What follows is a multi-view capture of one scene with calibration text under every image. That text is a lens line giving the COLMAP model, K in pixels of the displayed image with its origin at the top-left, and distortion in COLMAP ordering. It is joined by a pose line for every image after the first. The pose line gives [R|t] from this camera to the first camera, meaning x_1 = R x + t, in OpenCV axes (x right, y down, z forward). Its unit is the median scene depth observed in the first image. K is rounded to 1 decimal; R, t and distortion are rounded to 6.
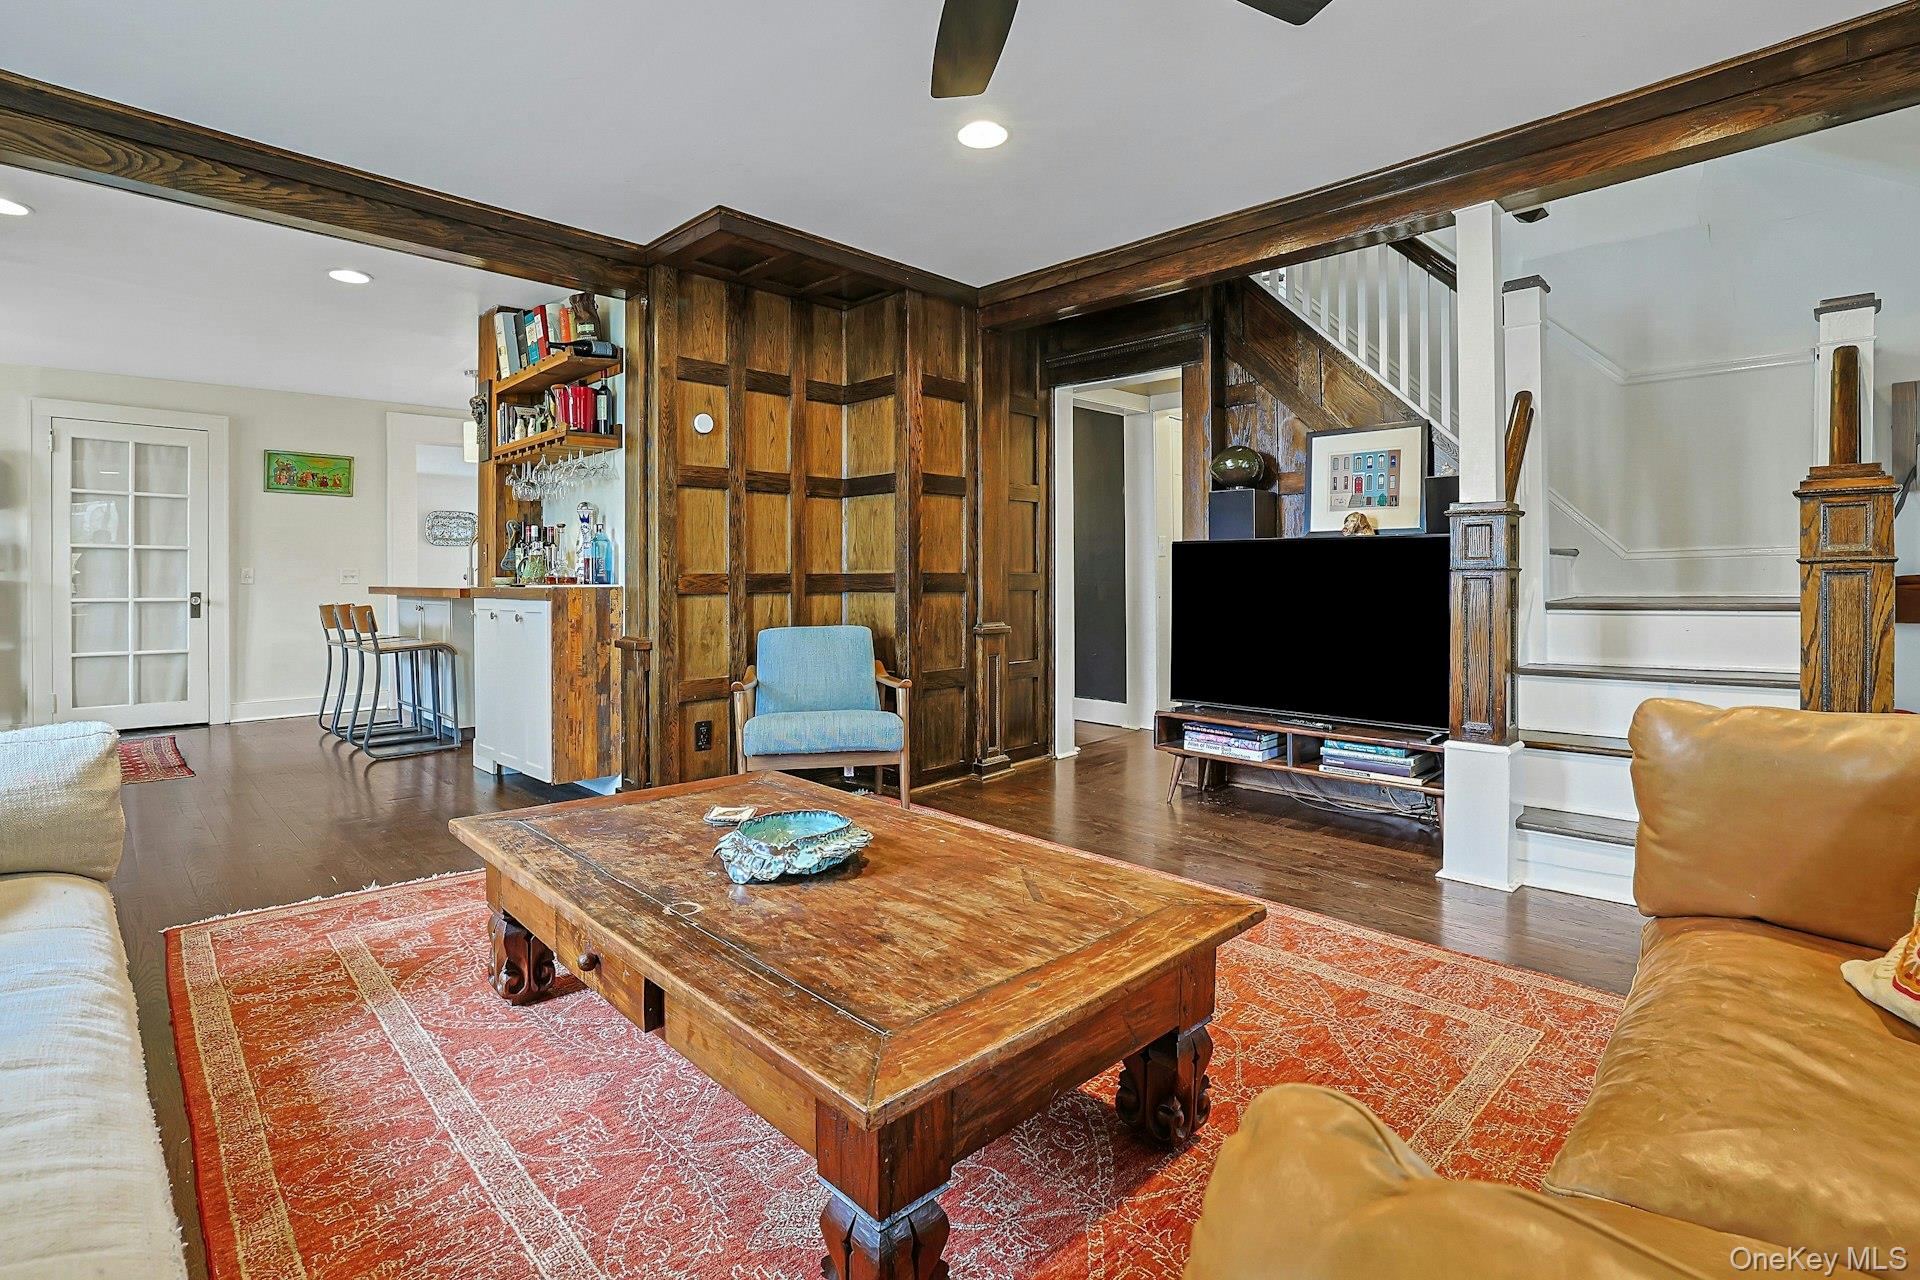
lens RADIAL K [[897.4, 0, 935.5], [0, 897.4, 583.7], [0, 0, 1]] dist [-0.041035, 0.017577]
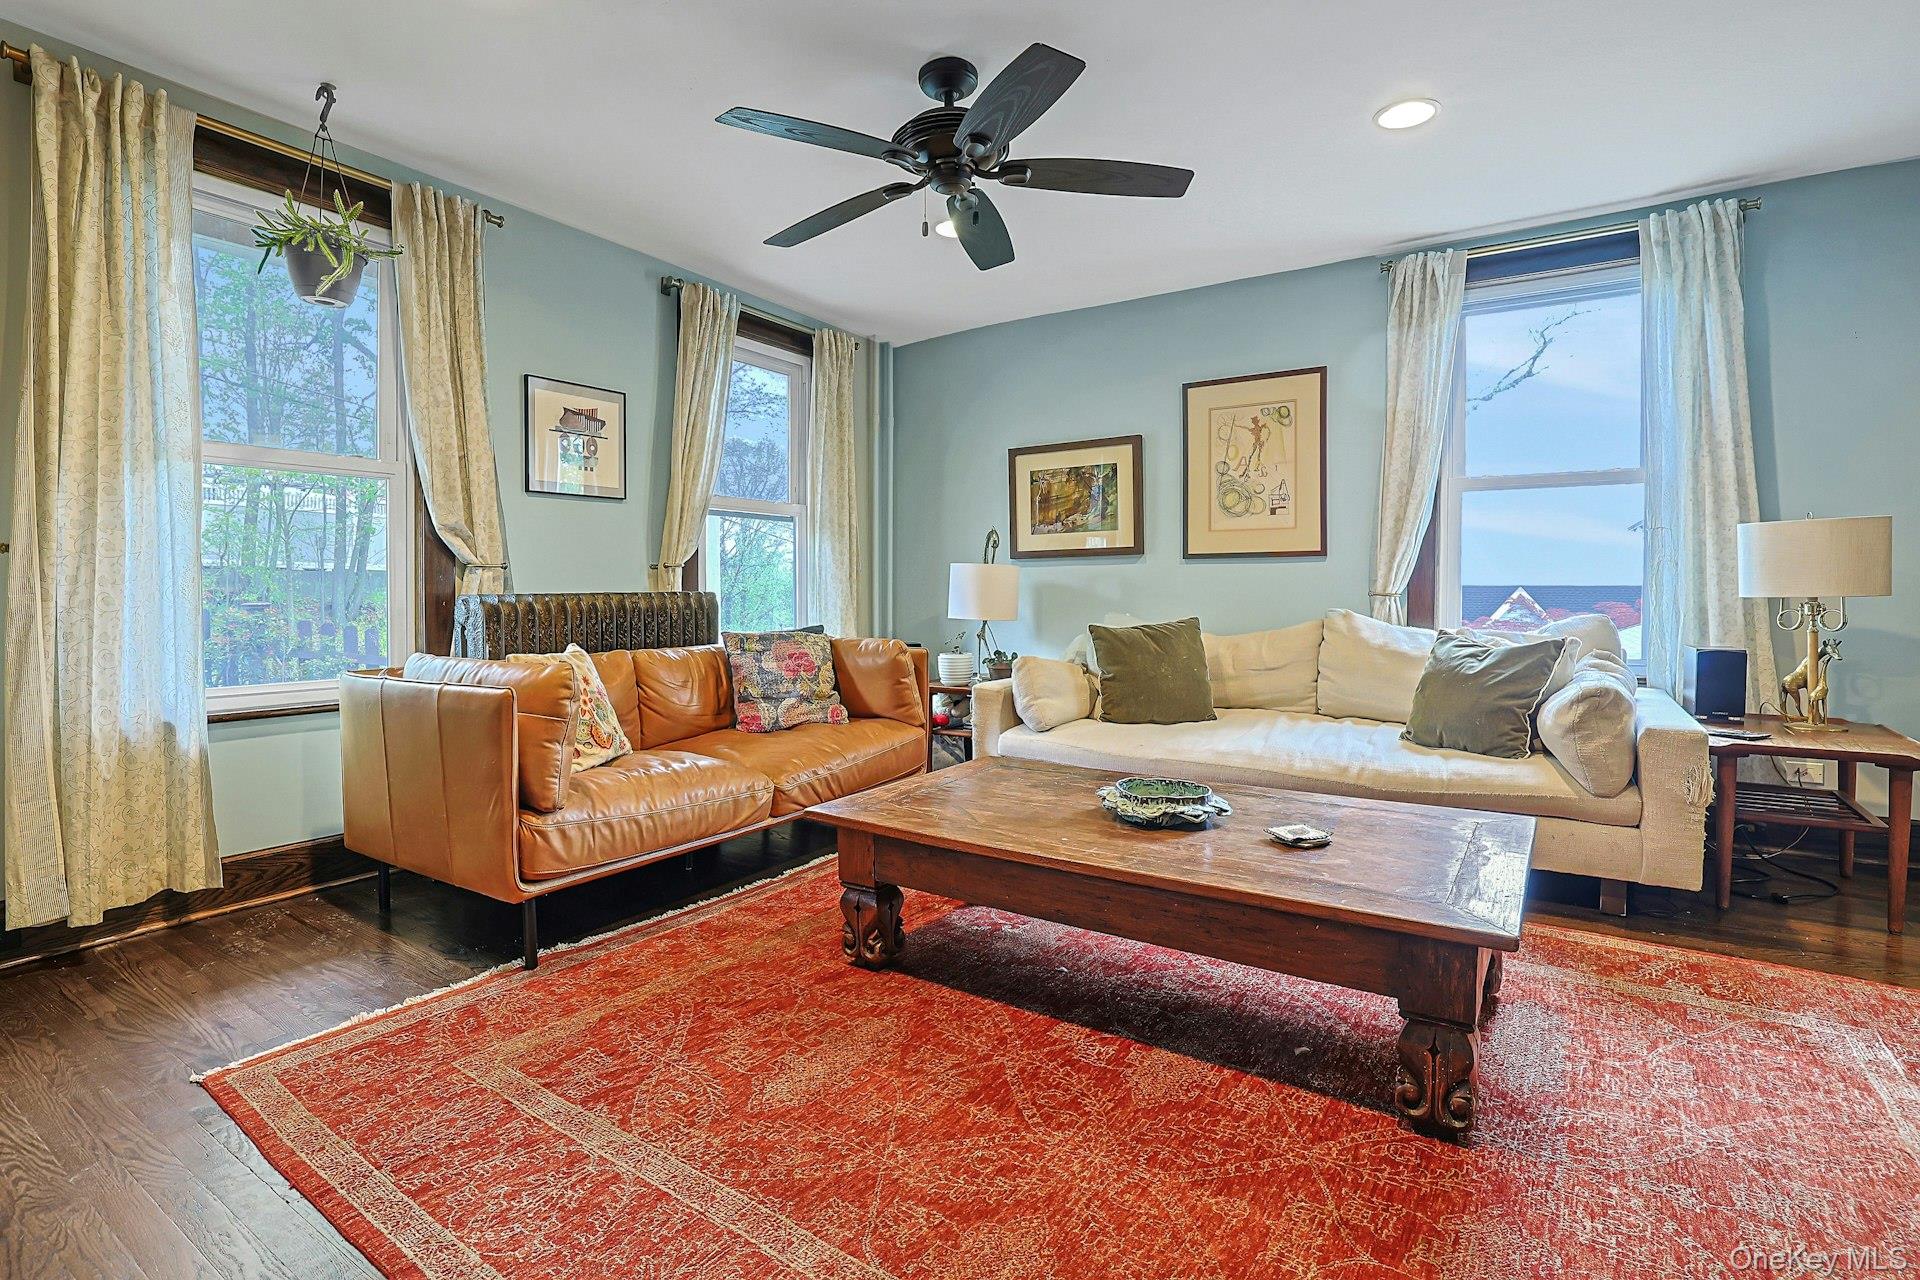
lens RADIAL K [[913.0, 0, 960.1], [0, 913.0, 604.0], [0, 0, 1]] dist [-0.014262, 0.000438]
pose [[-0.976236, 0.007785, -0.216569, 0.162667], [0.003637, 0.999802, 0.019544, -0.001829], [0.216679, 0.018292, -0.976072, 0.925989]]
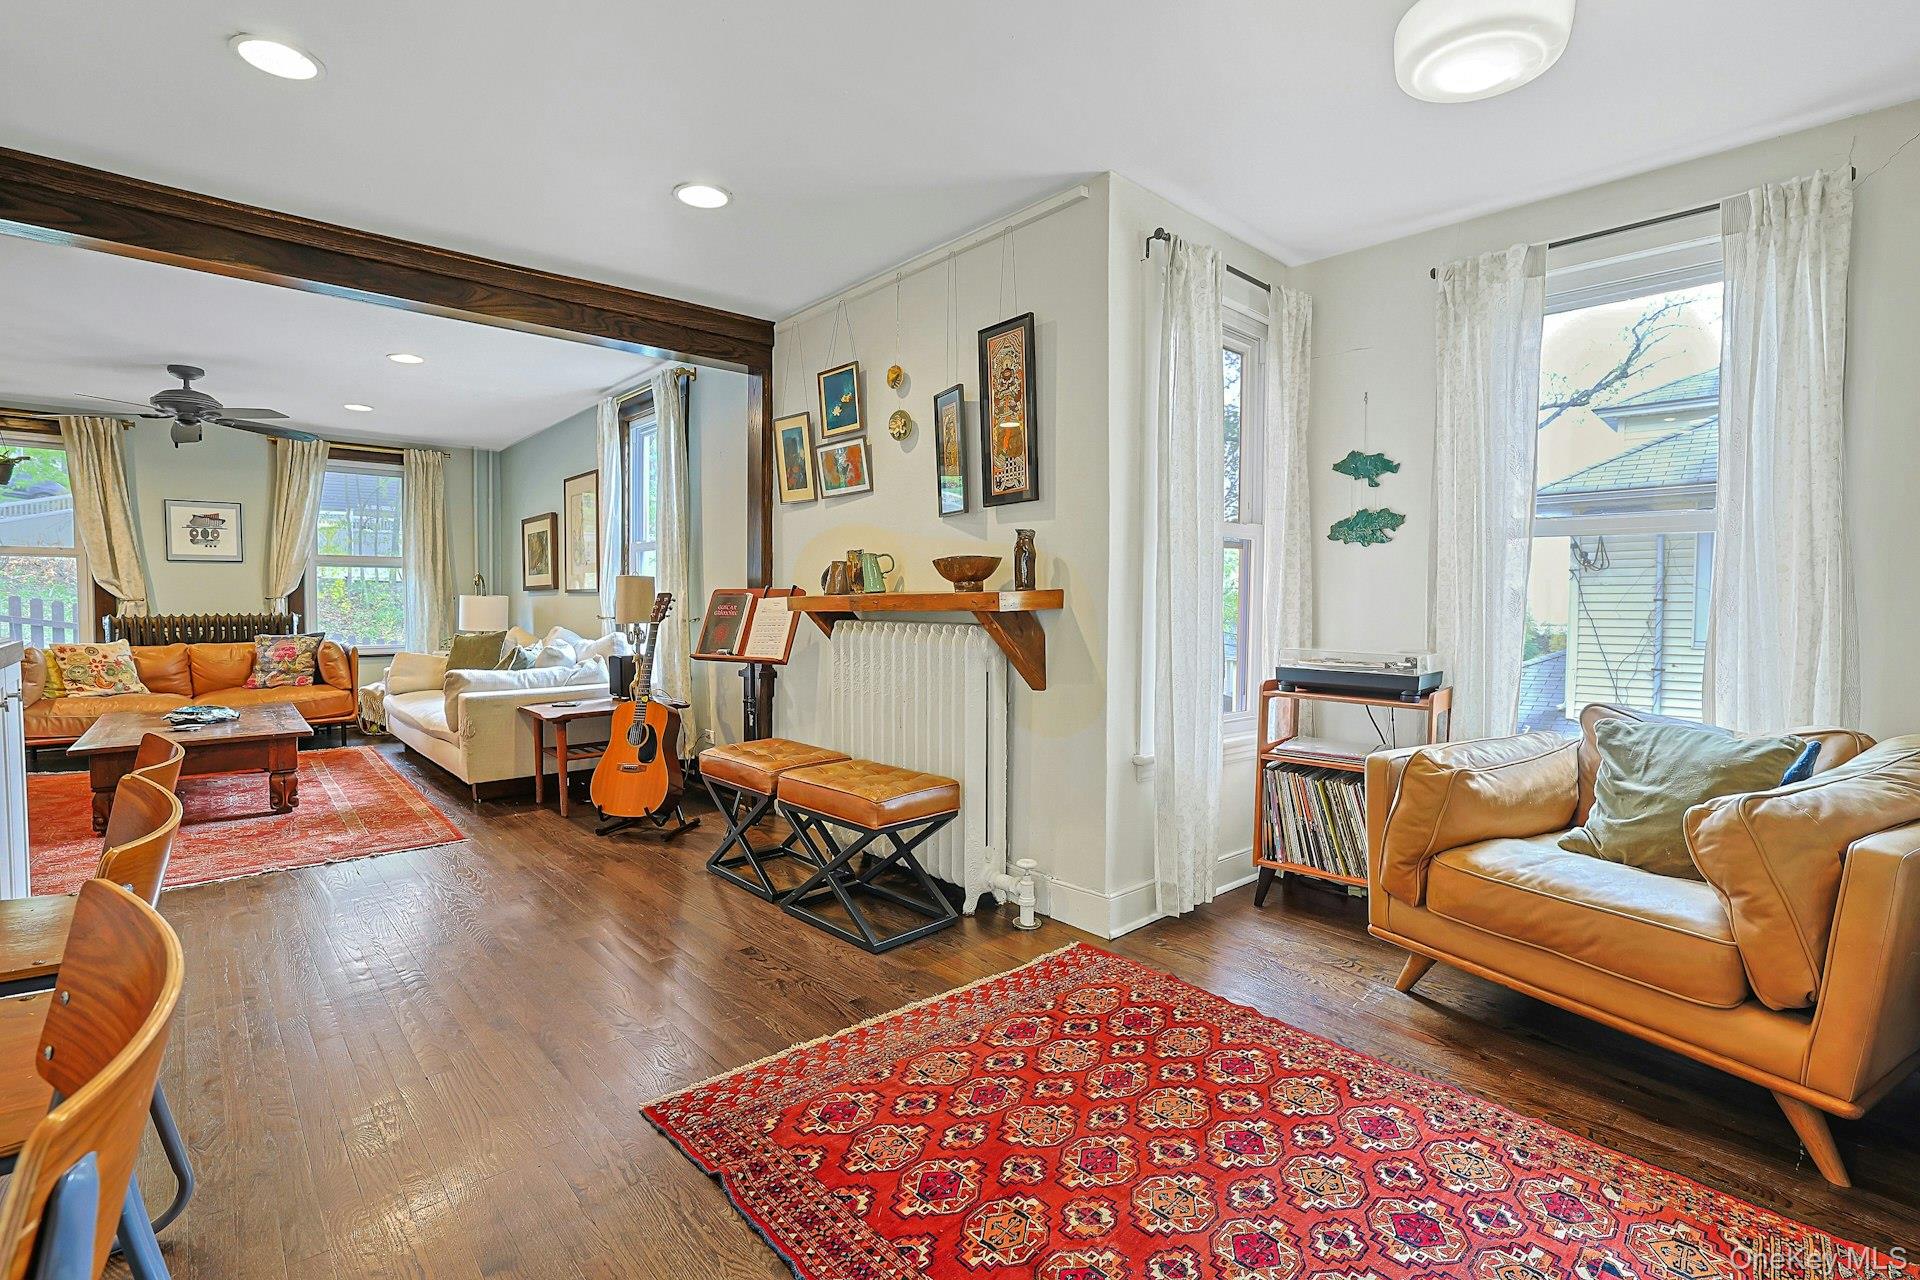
lens RADIAL K [[871.4, 0, 951.8], [0, 871.4, 631.1], [0, 0, 1]] dist [-0.054792, 0.018452]
pose [[-0.999334, -0.003081, 0.036361, -1.053889], [-0.001727, 0.999307, 0.037191, -0.022569], [-0.036451, 0.037103, -0.998646, 1.455379]]
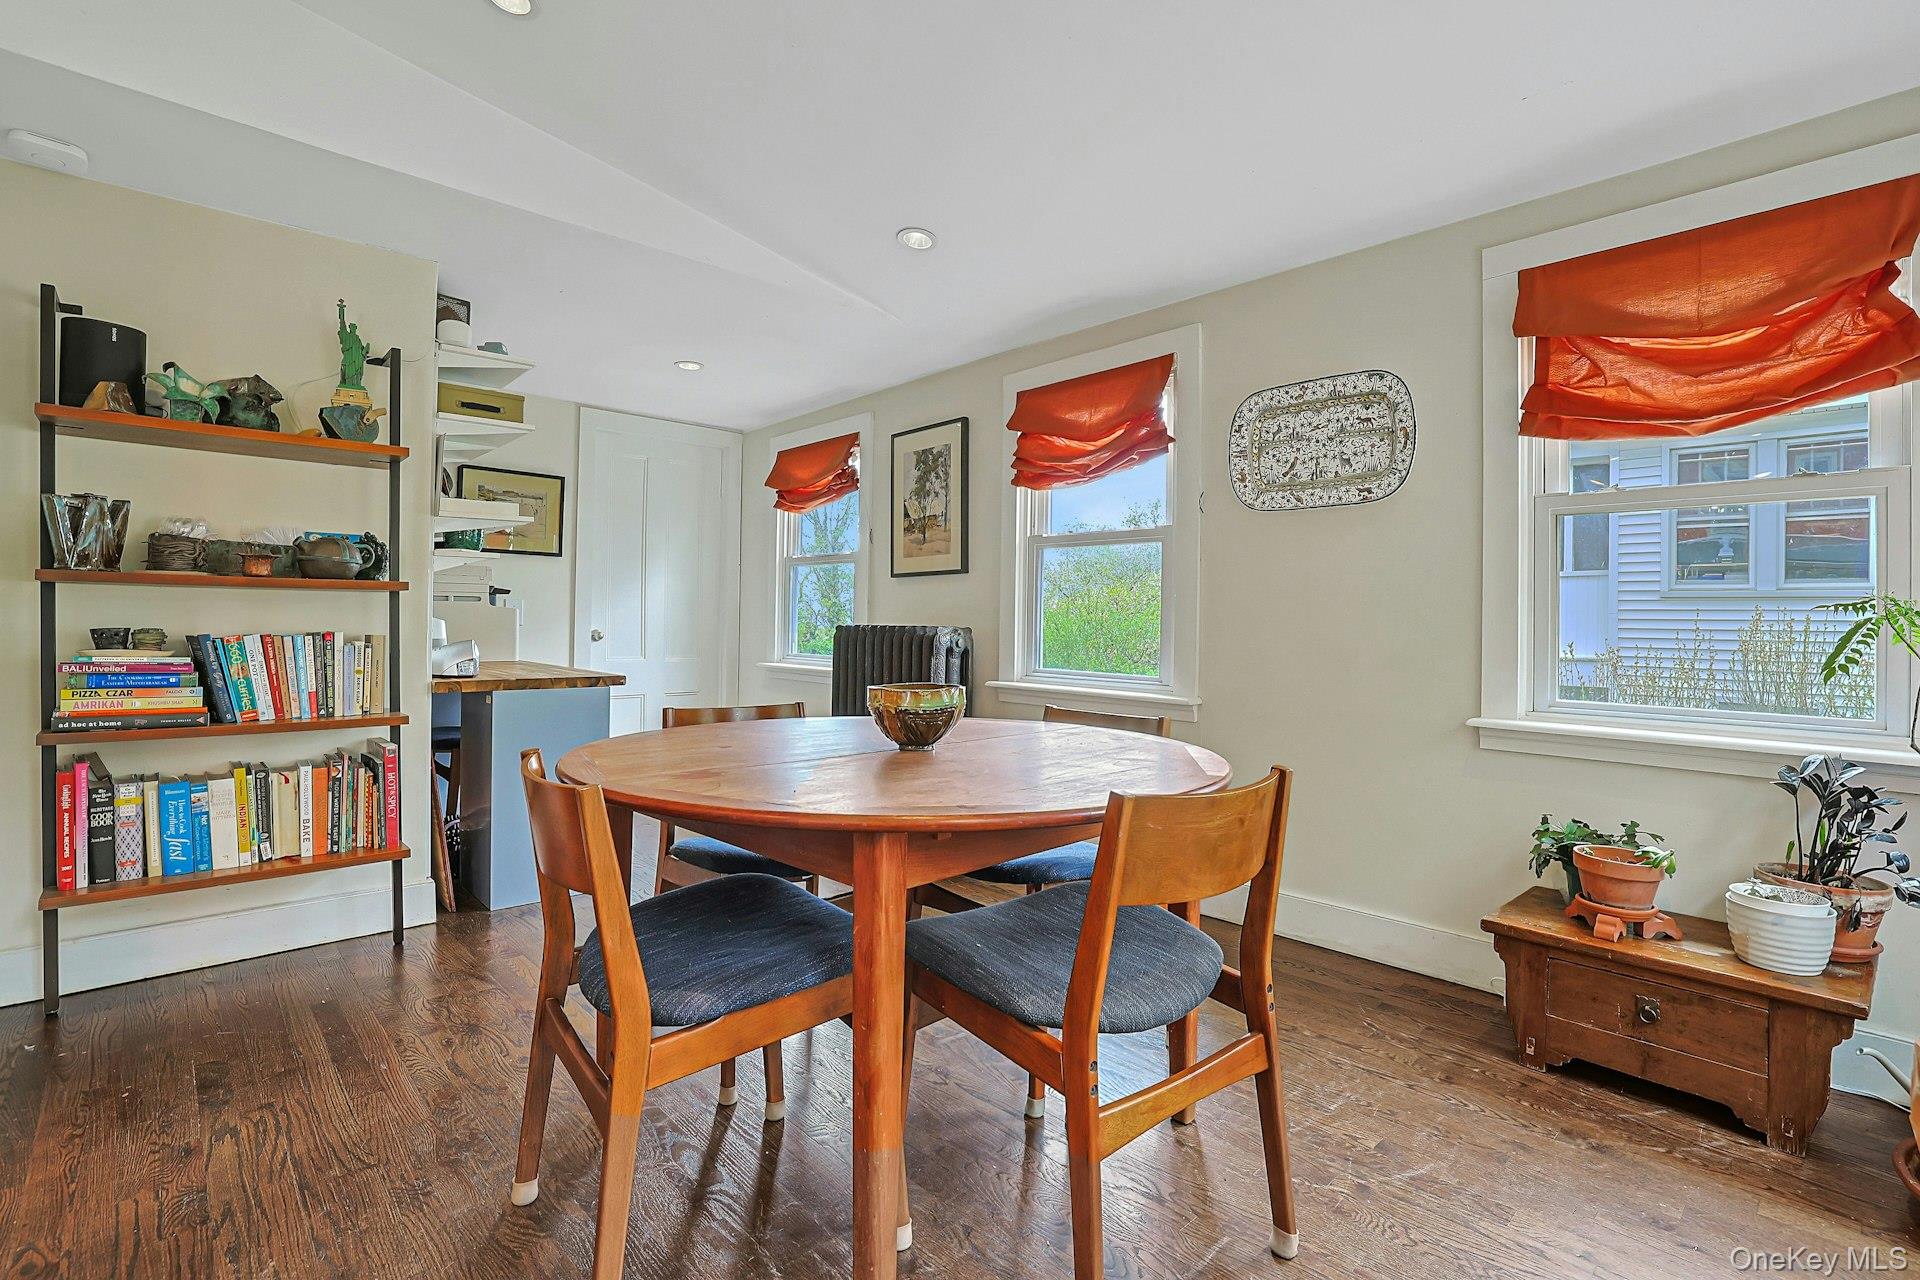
lens RADIAL K [[884.1, 0, 963.0], [0, 884.1, 618.9], [0, 0, 1]] dist [-0.055276, 0.019636]
pose [[-0.016087, -0.001146, -0.999870, -0.661930], [-0.022342, 0.999750, -0.000786, -0.012497], [0.999621, 0.022327, -0.016108, 2.180316]]
